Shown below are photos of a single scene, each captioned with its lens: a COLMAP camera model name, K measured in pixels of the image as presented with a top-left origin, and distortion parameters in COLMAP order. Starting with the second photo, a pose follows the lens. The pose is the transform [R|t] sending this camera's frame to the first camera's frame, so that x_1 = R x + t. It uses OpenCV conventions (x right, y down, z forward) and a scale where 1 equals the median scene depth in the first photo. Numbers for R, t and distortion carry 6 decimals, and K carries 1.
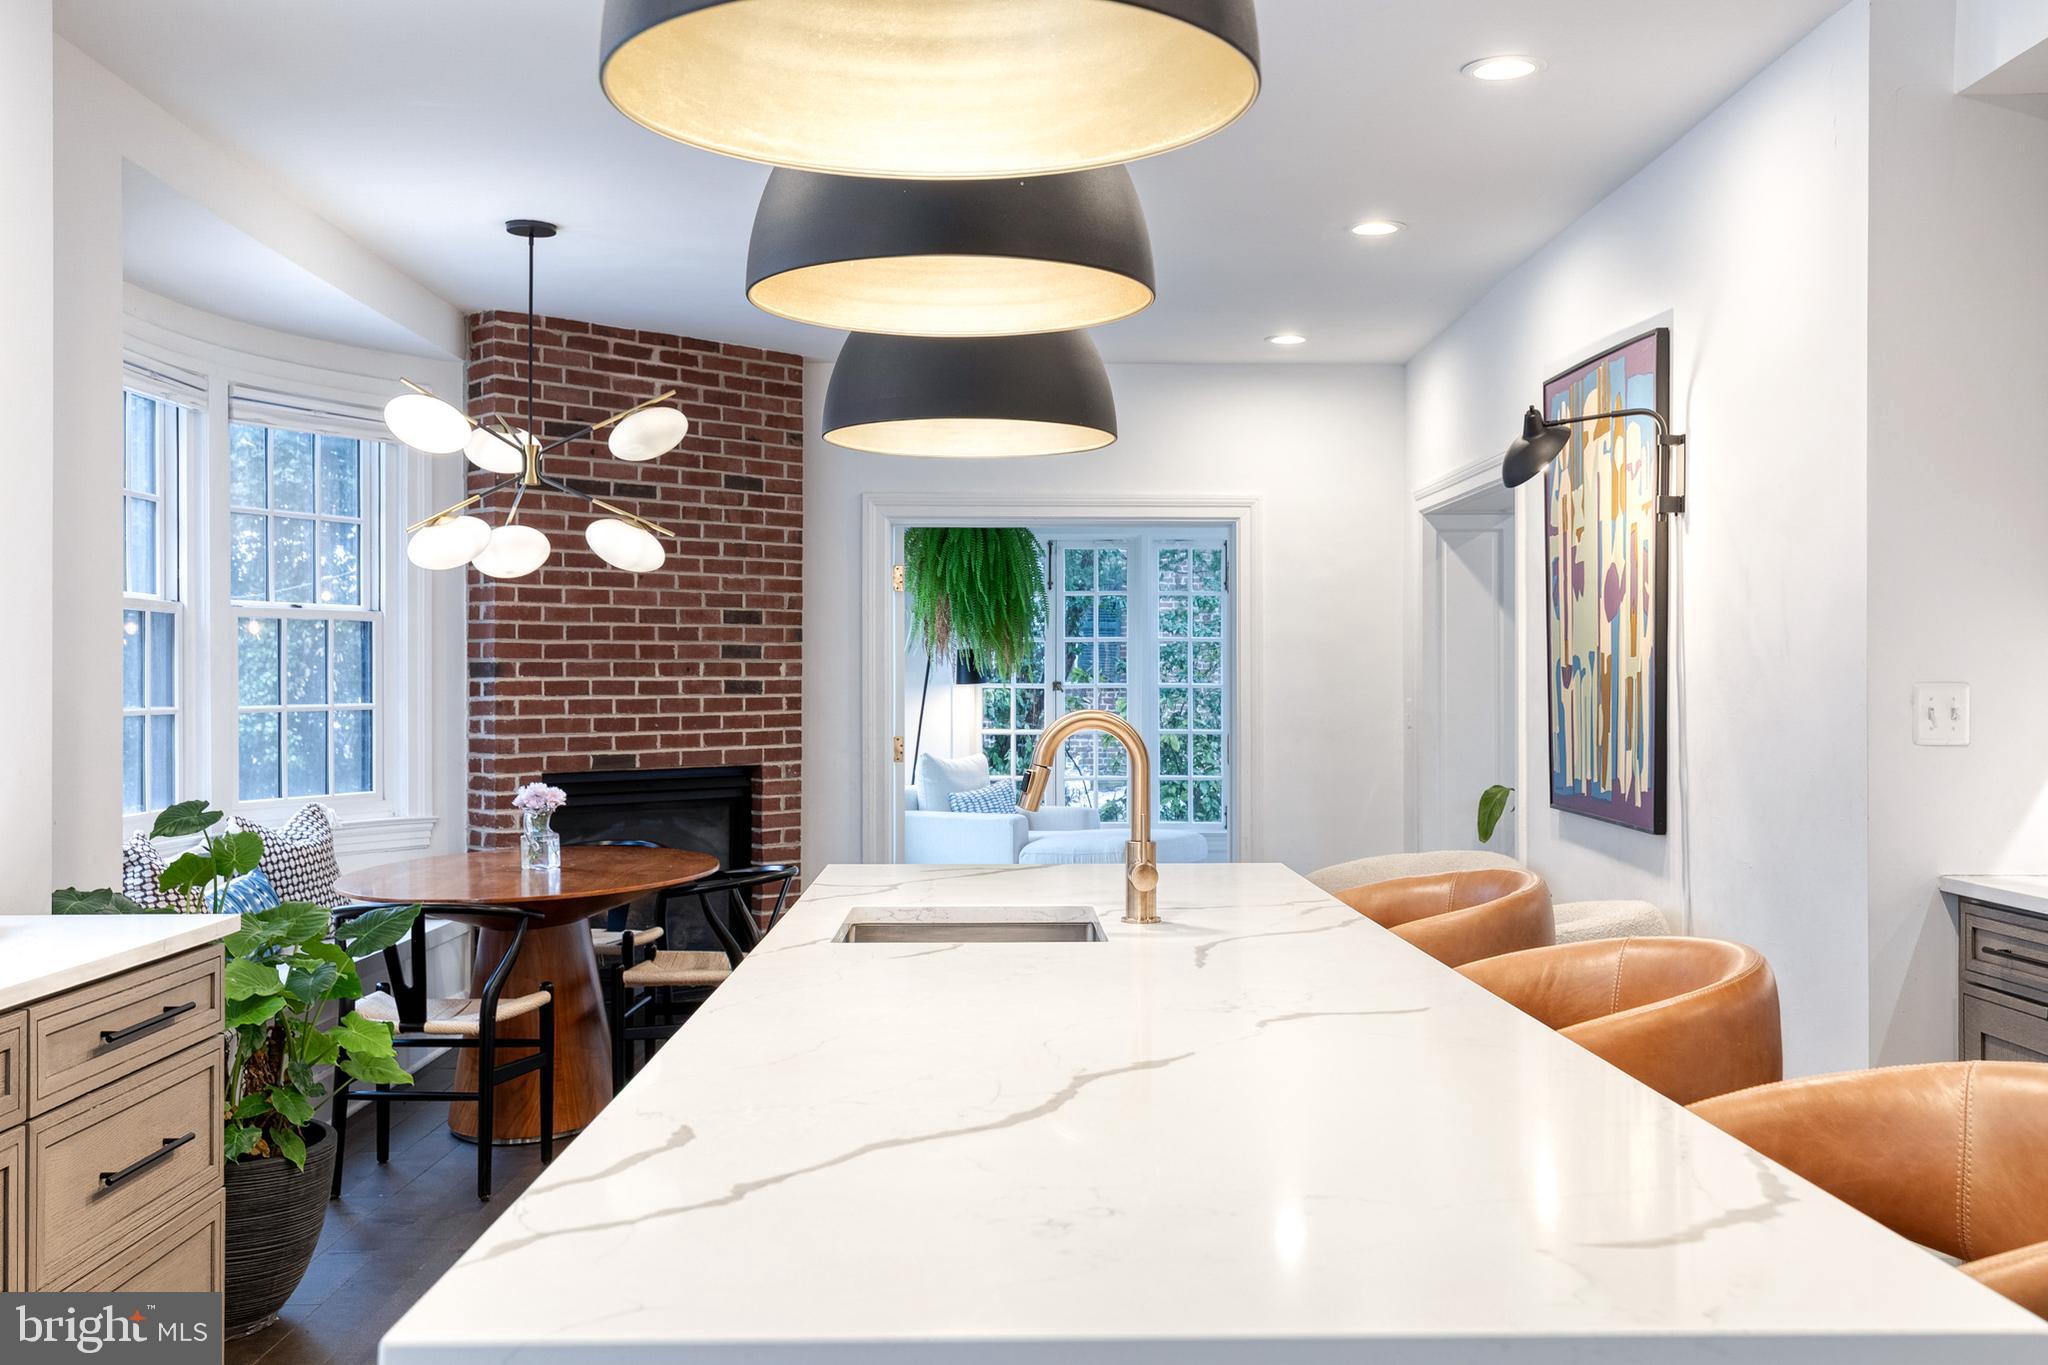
lens RADIAL K [[2001.2, 0, 1039.0], [0, 2001.2, 678.2], [0, 0, 1]] dist [0.005551, 0.000000]
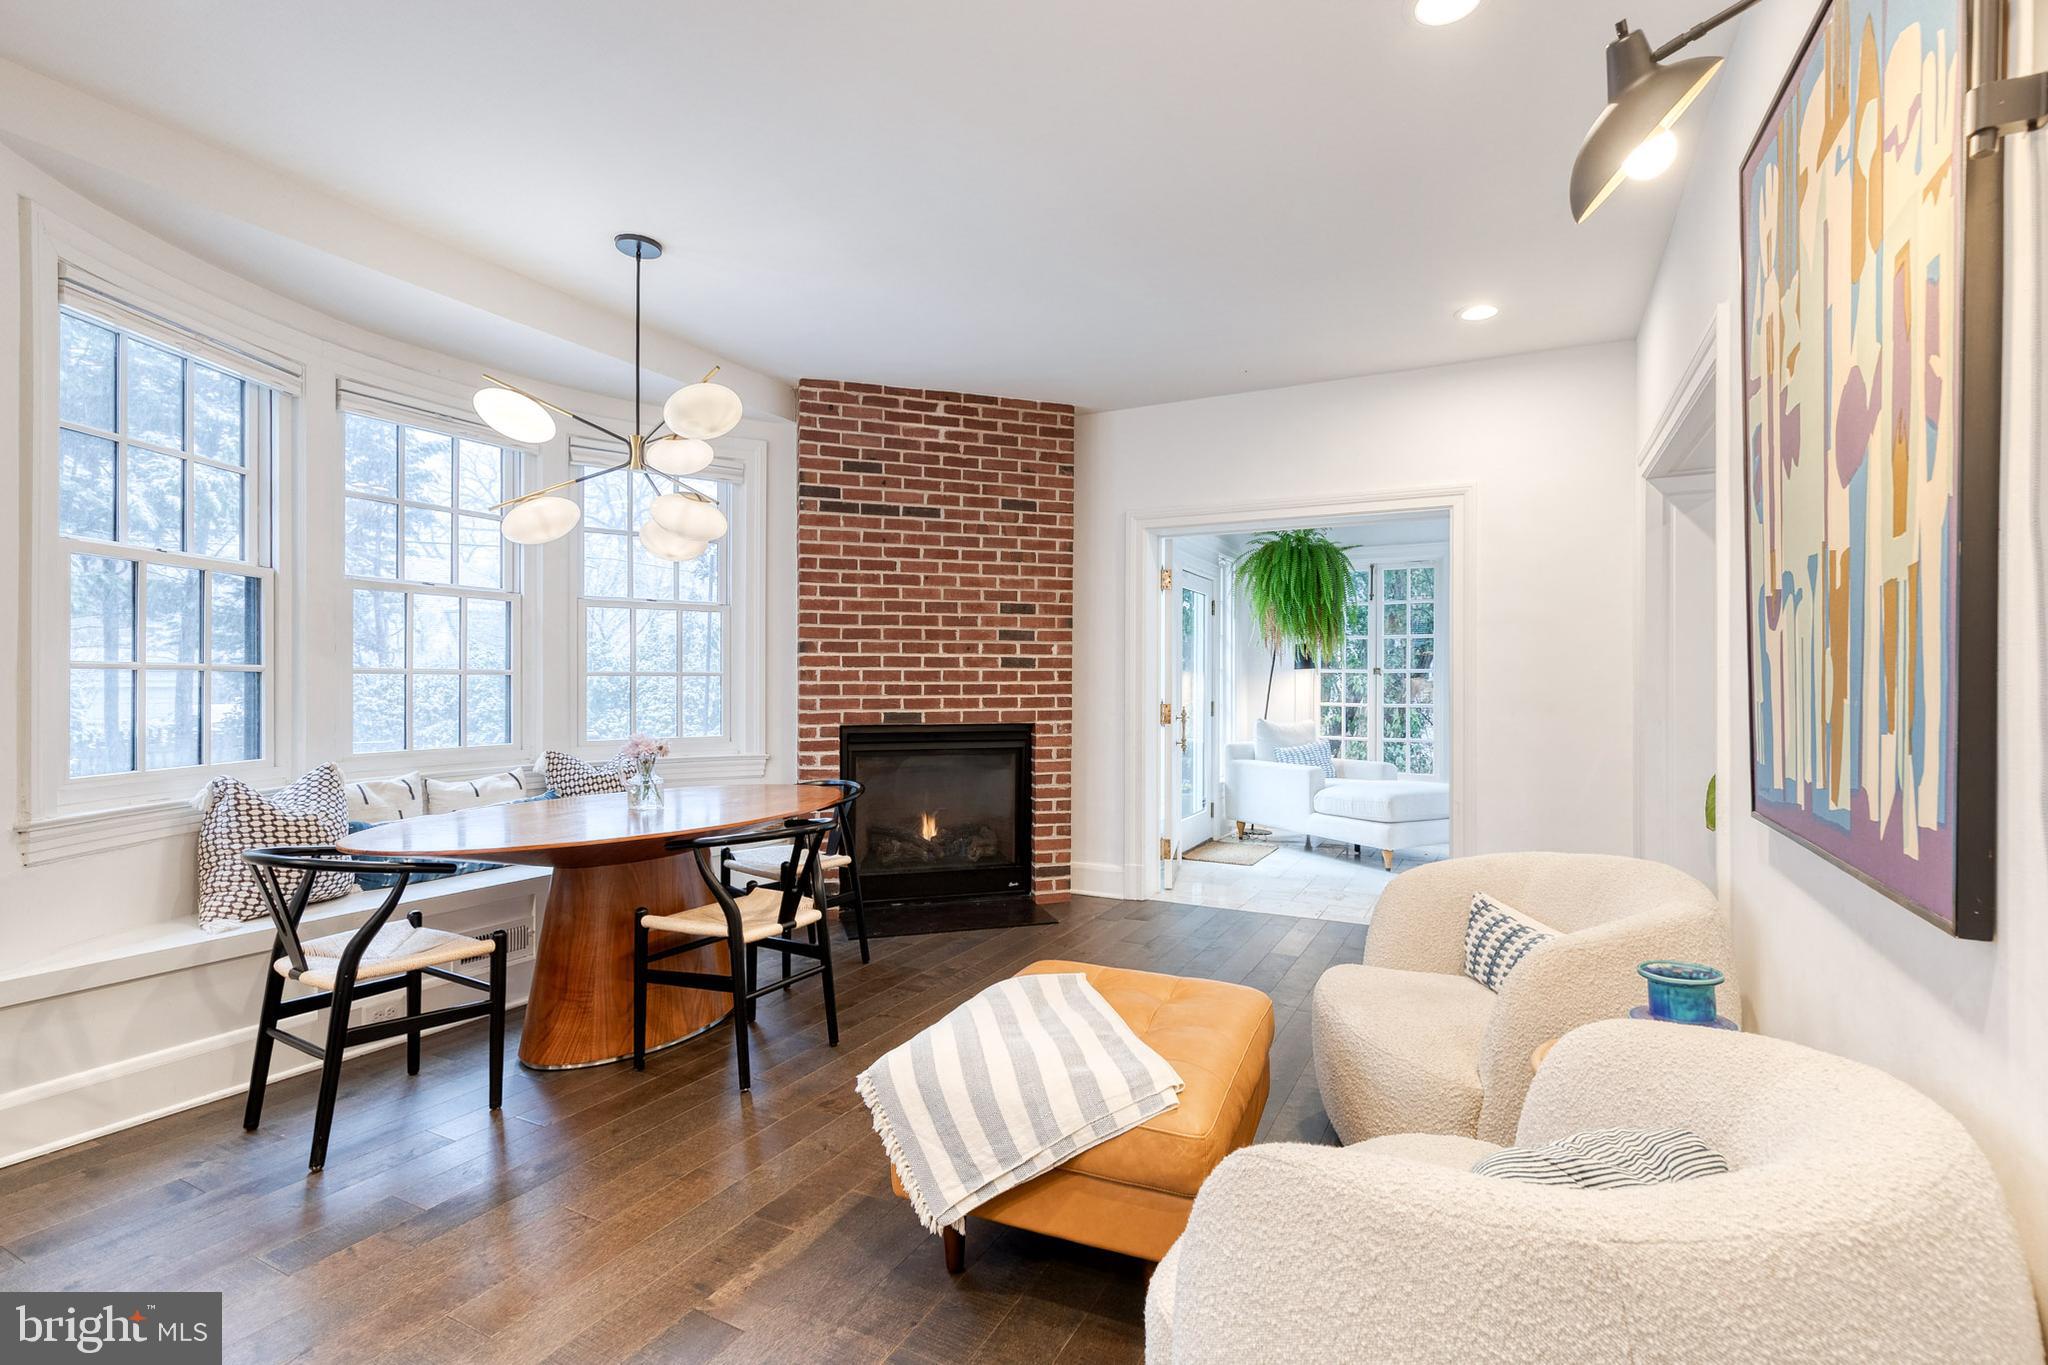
lens RADIAL K [[931.3, 0, 1041.1], [0, 931.3, 679.7], [0, 0, 1]] dist [0.005433, -0.001512]
pose [[0.882733, 0.002537, -0.469869, 0.156993], [-0.003534, 0.999993, -0.001241, 0.017107], [0.469862, 0.002756, 0.882736, 0.503200]]
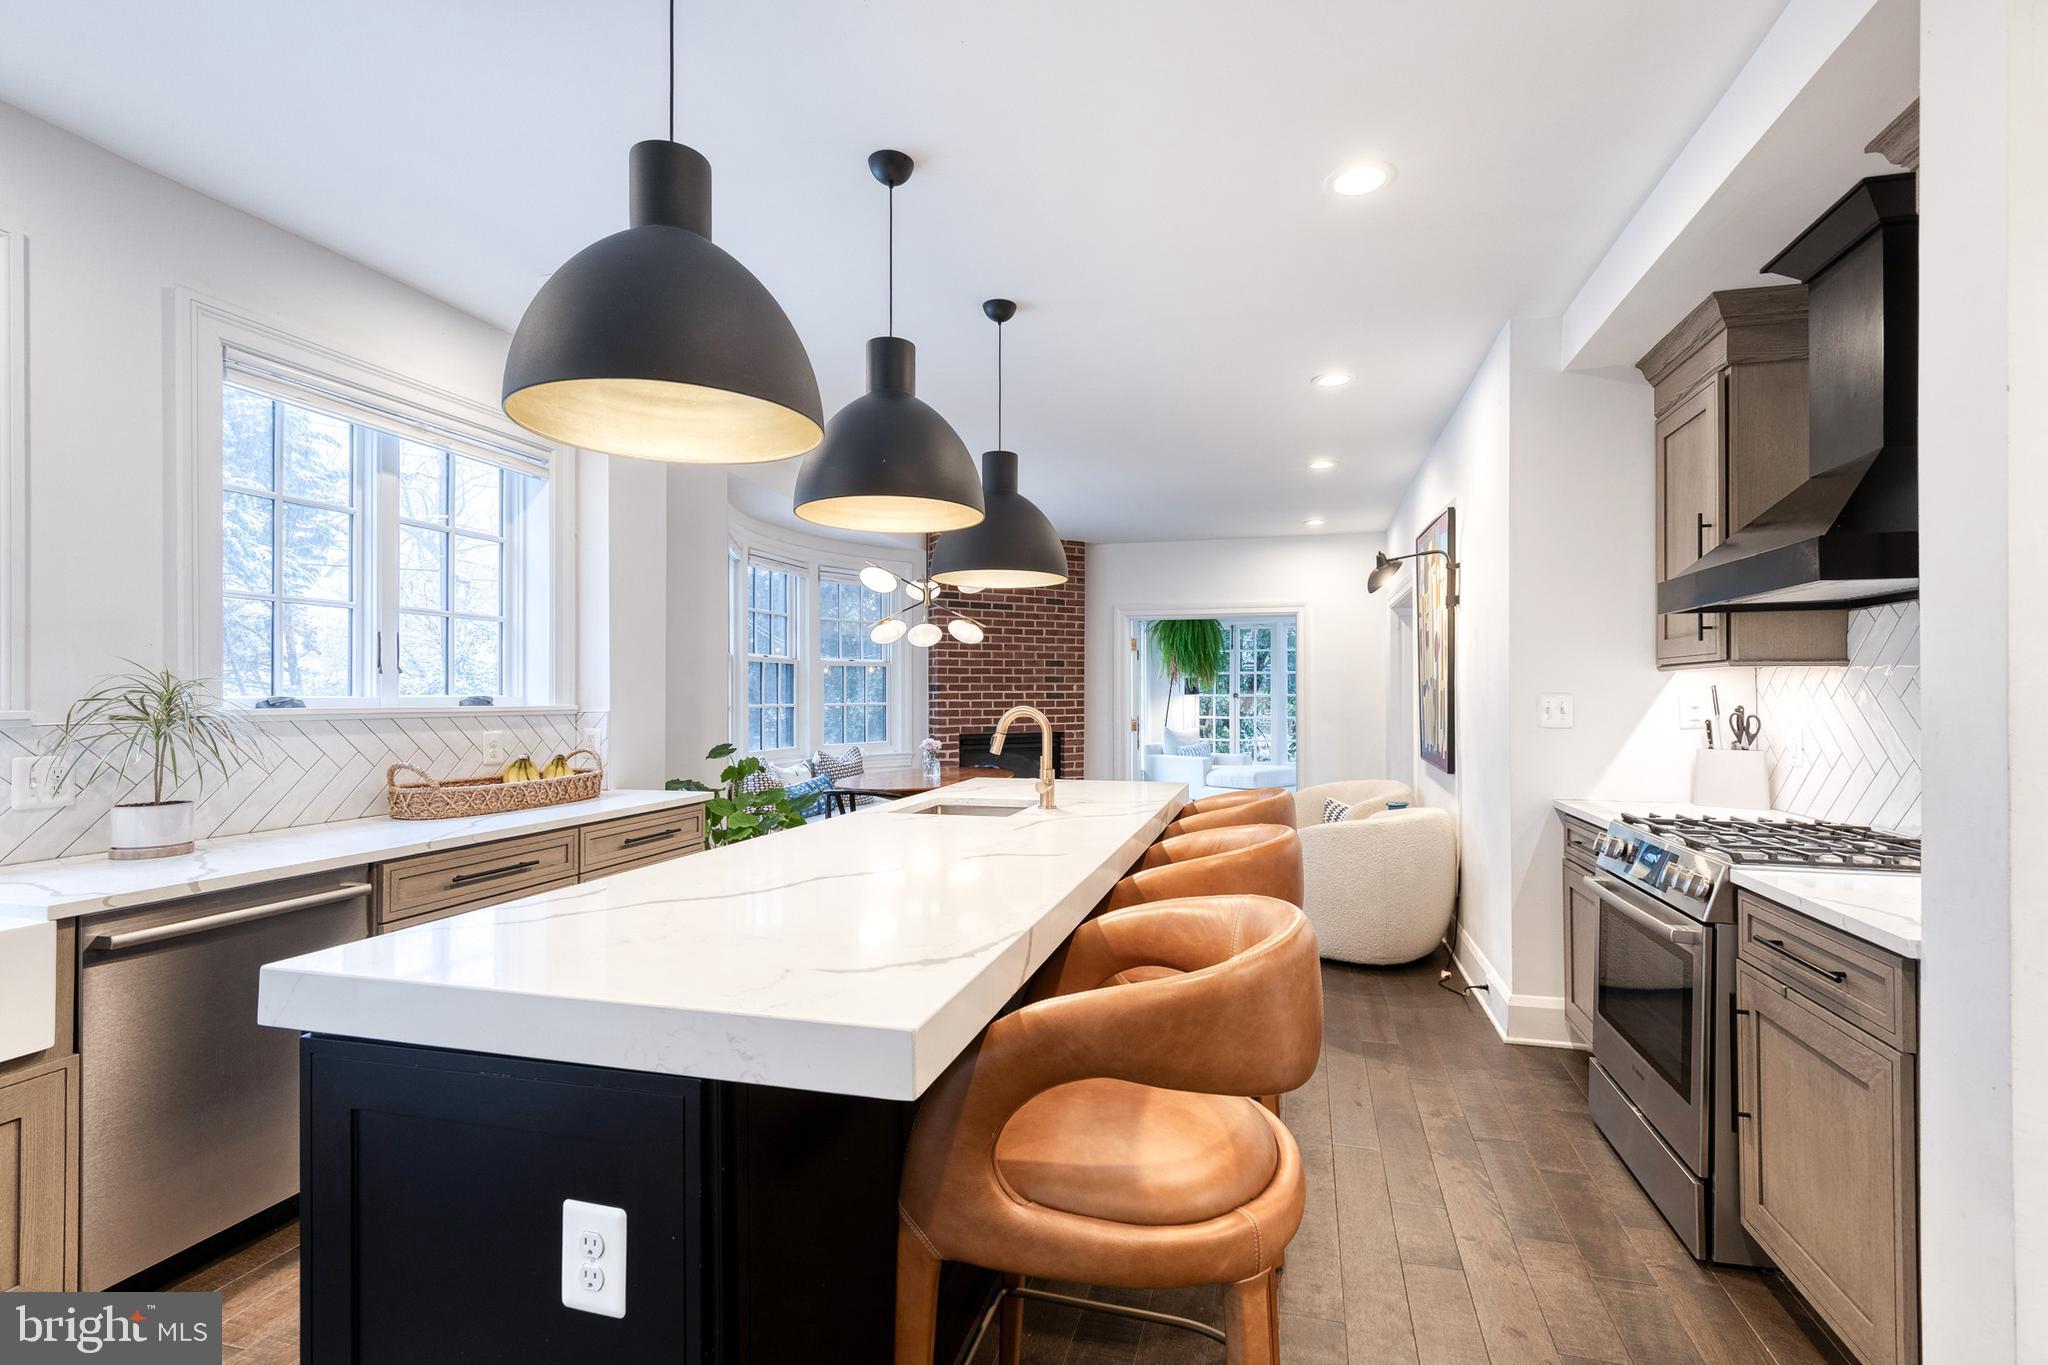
lens RADIAL K [[931.3, 0, 1037.6], [0, 931.3, 693.5], [0, 0, 1]] dist [0.005433, -0.001512]
pose [[0.959775, 0.000180, -0.280771, 0.124329], [0.000322, 0.999998, 0.001742, 0.000284], [0.280771, -0.001762, 0.959773, 0.026618]]
